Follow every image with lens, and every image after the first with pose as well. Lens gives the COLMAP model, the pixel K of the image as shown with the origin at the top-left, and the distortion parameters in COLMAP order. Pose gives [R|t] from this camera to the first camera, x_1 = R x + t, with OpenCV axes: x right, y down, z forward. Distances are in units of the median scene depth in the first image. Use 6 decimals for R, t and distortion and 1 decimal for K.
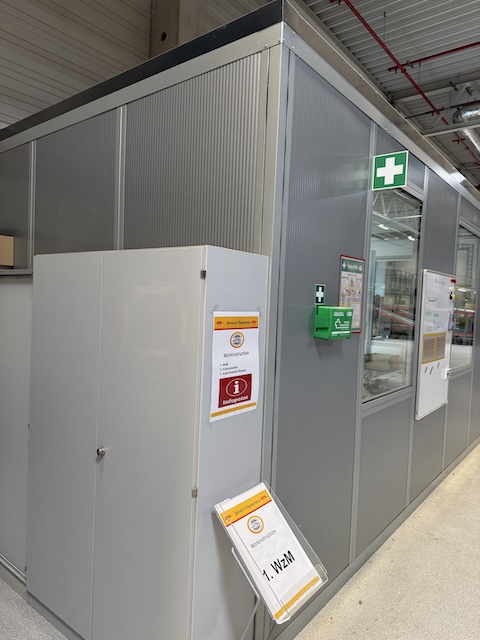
lens RADIAL K [[449.7, 0, 240.0], [0, 449.7, 320.0], [0, 0, 1]] dist [0.048862, -0.053399]
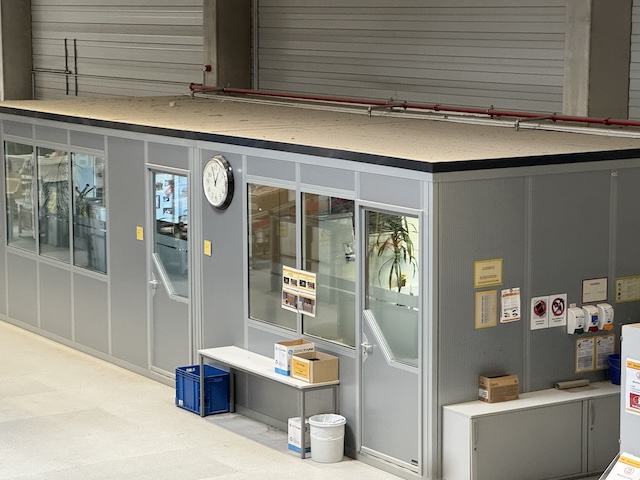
lens RADIAL K [[1716.2, 0, 272.6], [0, 1716.2, 237.8], [0, 0, 1]] dist [0.025263, 2.074435]
pose [[-0.336888, 0.095510, -0.936688, 7.505566], [-0.044464, 0.992118, 0.117154, -1.359058], [0.940494, 0.081117, -0.329986, 1.961548]]
